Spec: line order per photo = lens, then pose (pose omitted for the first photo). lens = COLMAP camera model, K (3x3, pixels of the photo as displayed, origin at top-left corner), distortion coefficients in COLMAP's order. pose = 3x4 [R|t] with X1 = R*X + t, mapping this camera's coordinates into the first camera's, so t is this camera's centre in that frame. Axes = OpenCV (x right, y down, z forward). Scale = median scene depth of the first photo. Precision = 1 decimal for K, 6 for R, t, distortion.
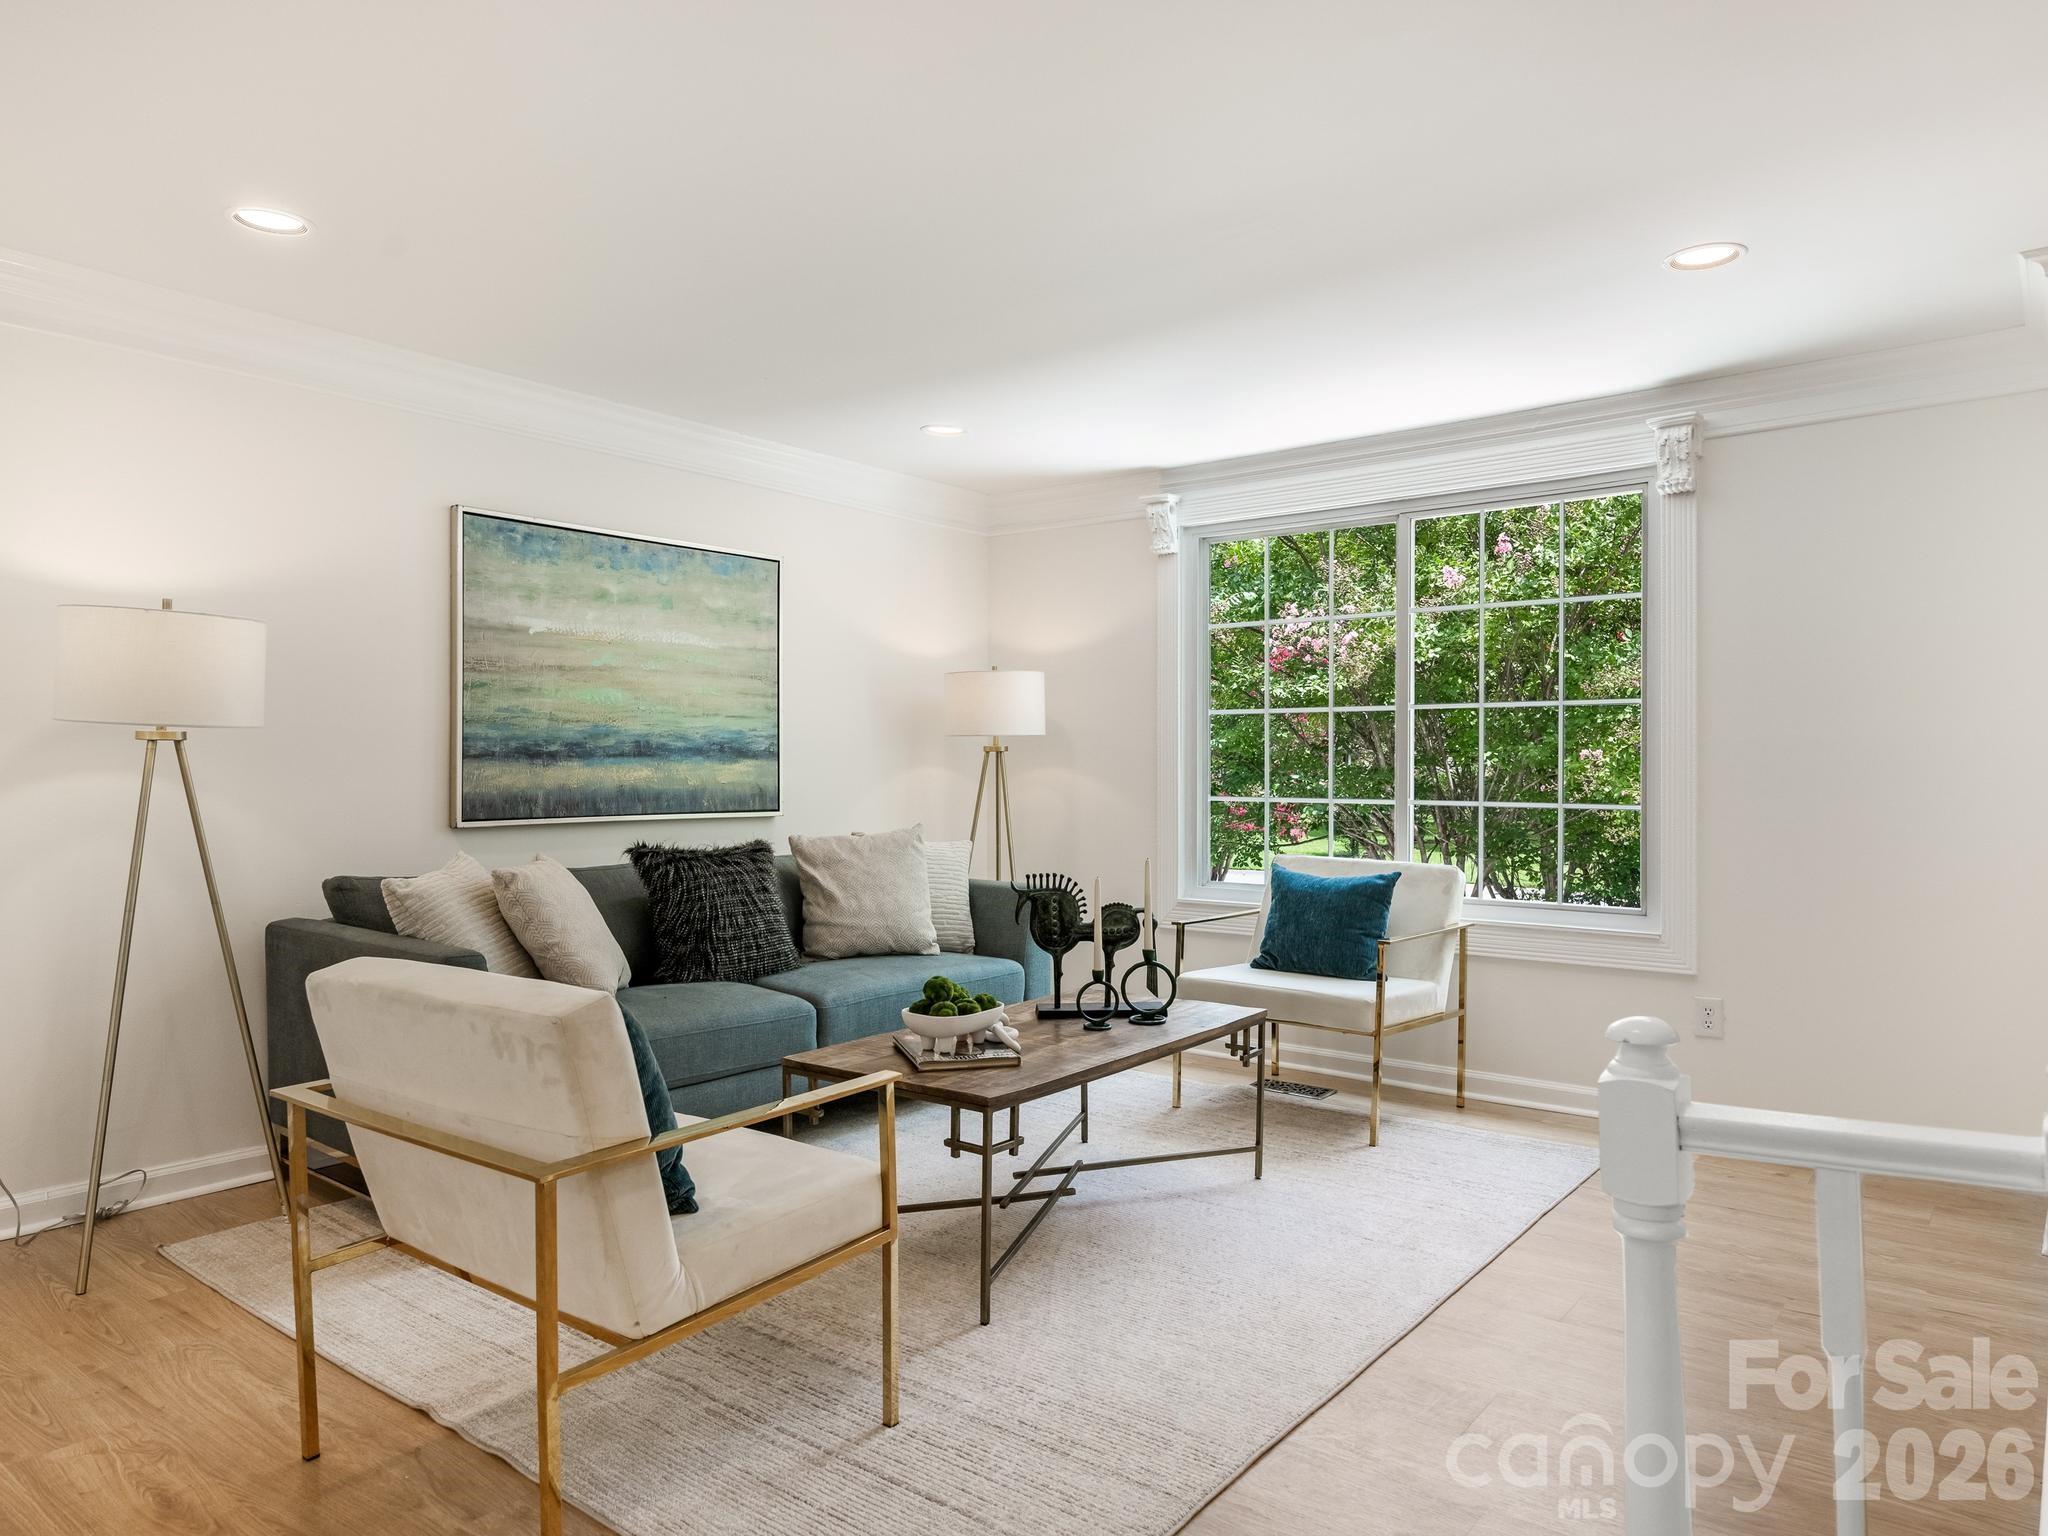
lens RADIAL K [[1325.3, 0, 1023.9], [0, 1325.3, 758.0], [0, 0, 1]] dist [0.008689, 0.002737]
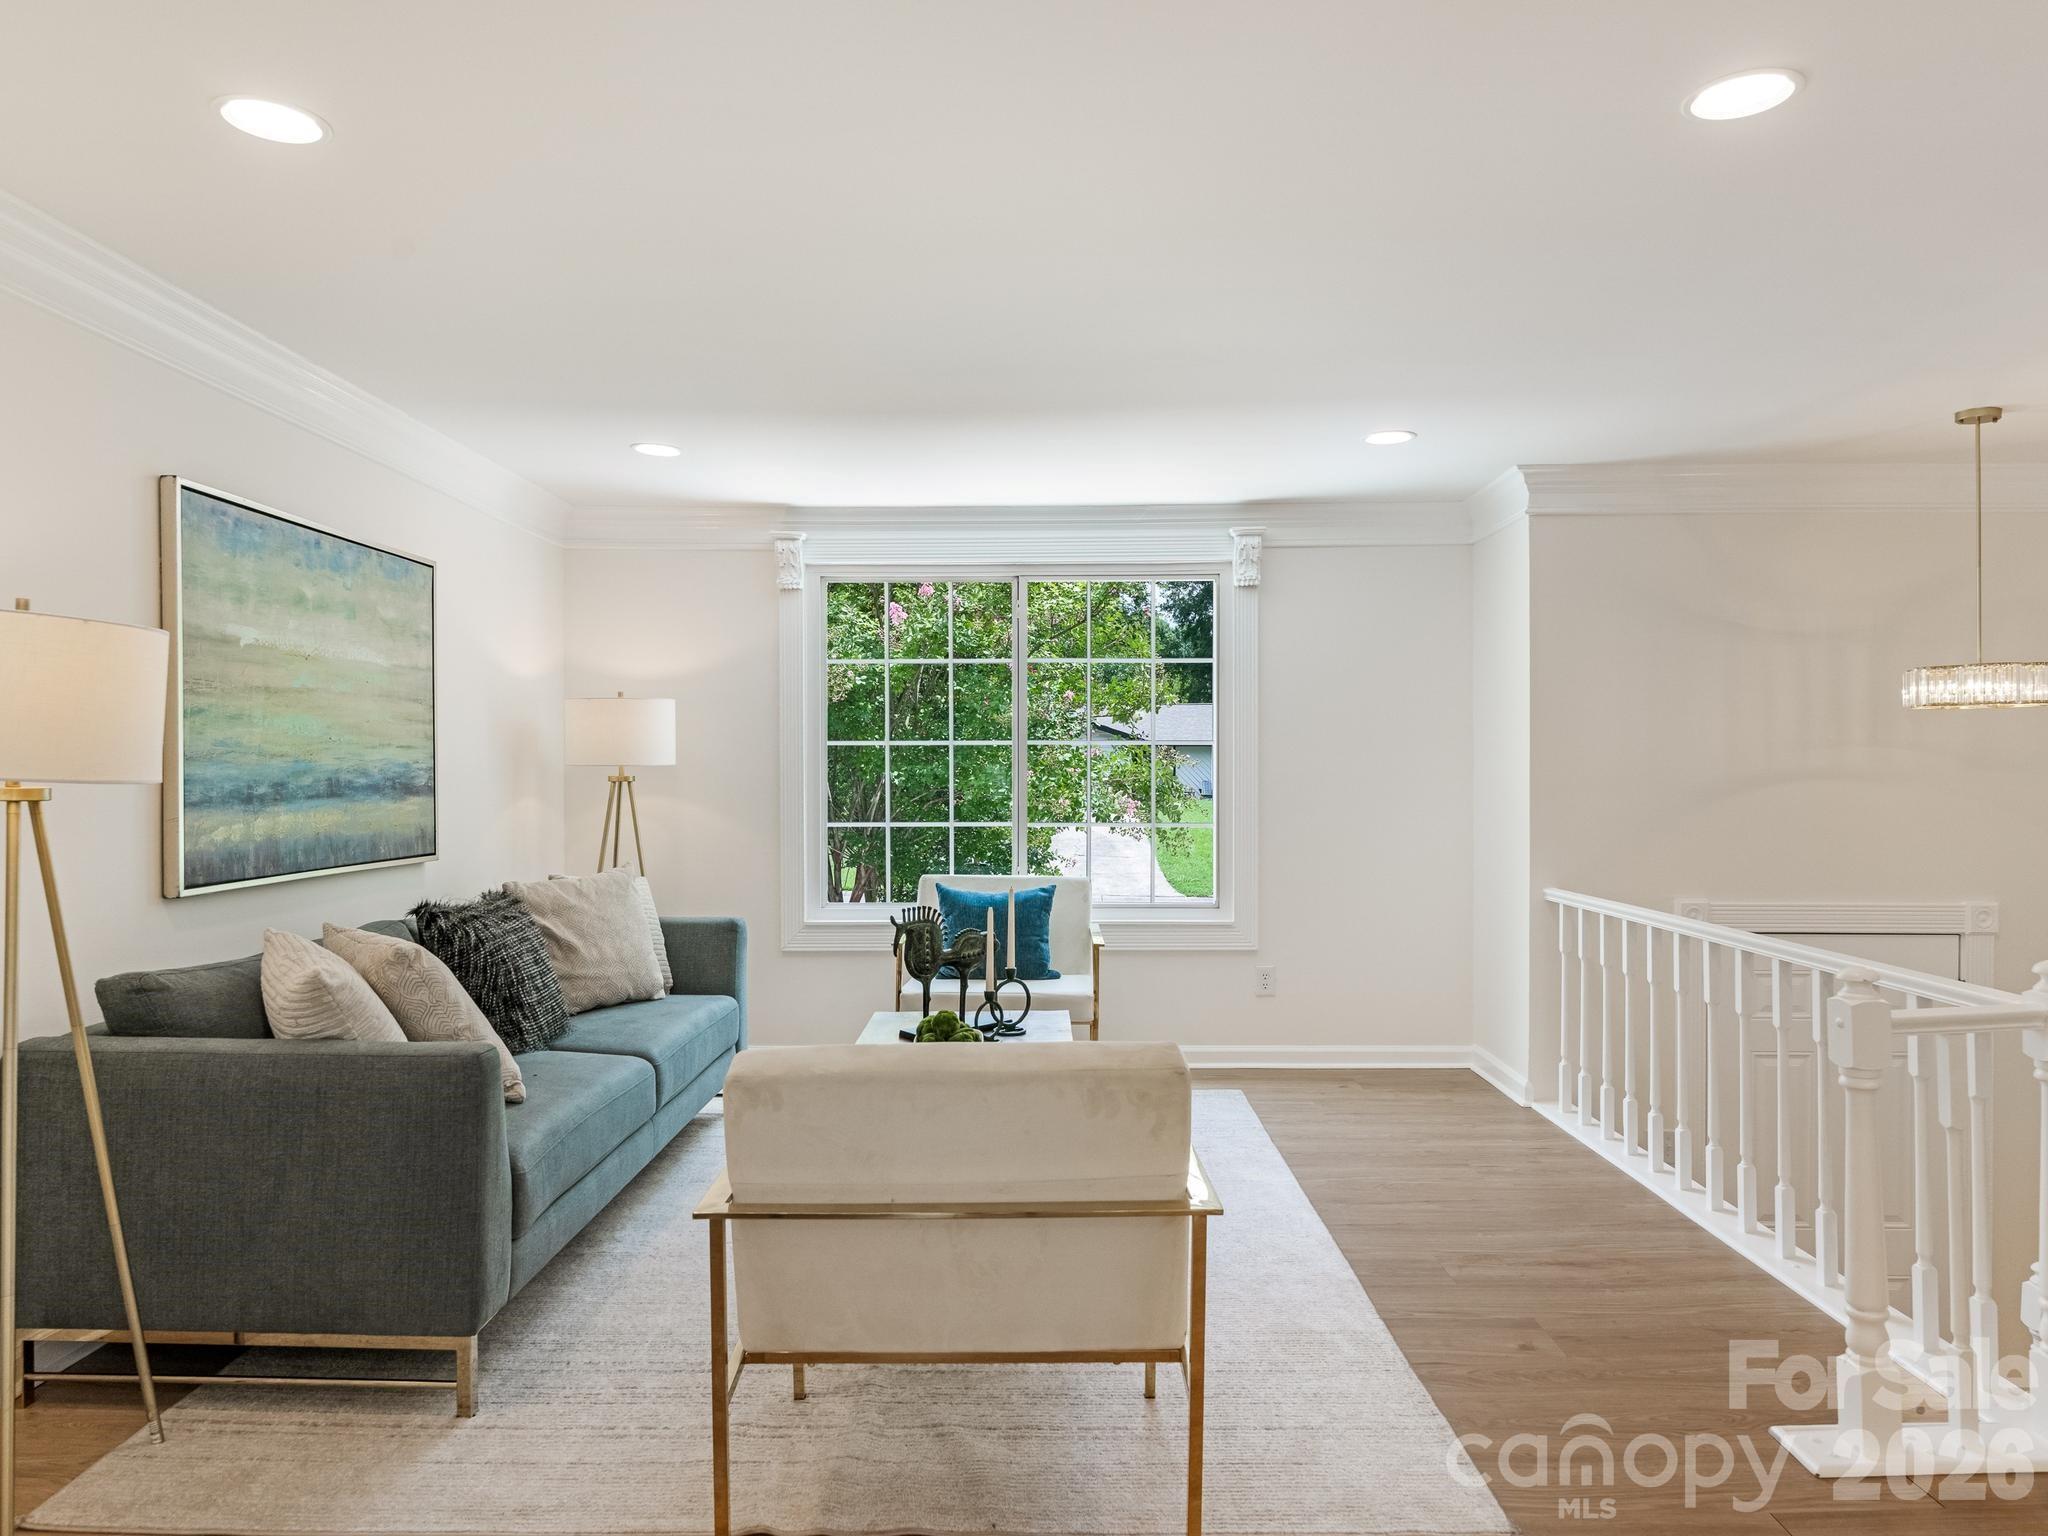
lens RADIAL K [[1325.3, 0, 1021.3], [0, 1325.3, 773.9], [0, 0, 1]] dist [0.008689, 0.002737]
pose [[0.793789, -0.005531, 0.608168, -0.464539], [-0.000586, 0.999951, 0.009859, -0.024697], [-0.608193, -0.008182, 0.793747, 0.086594]]
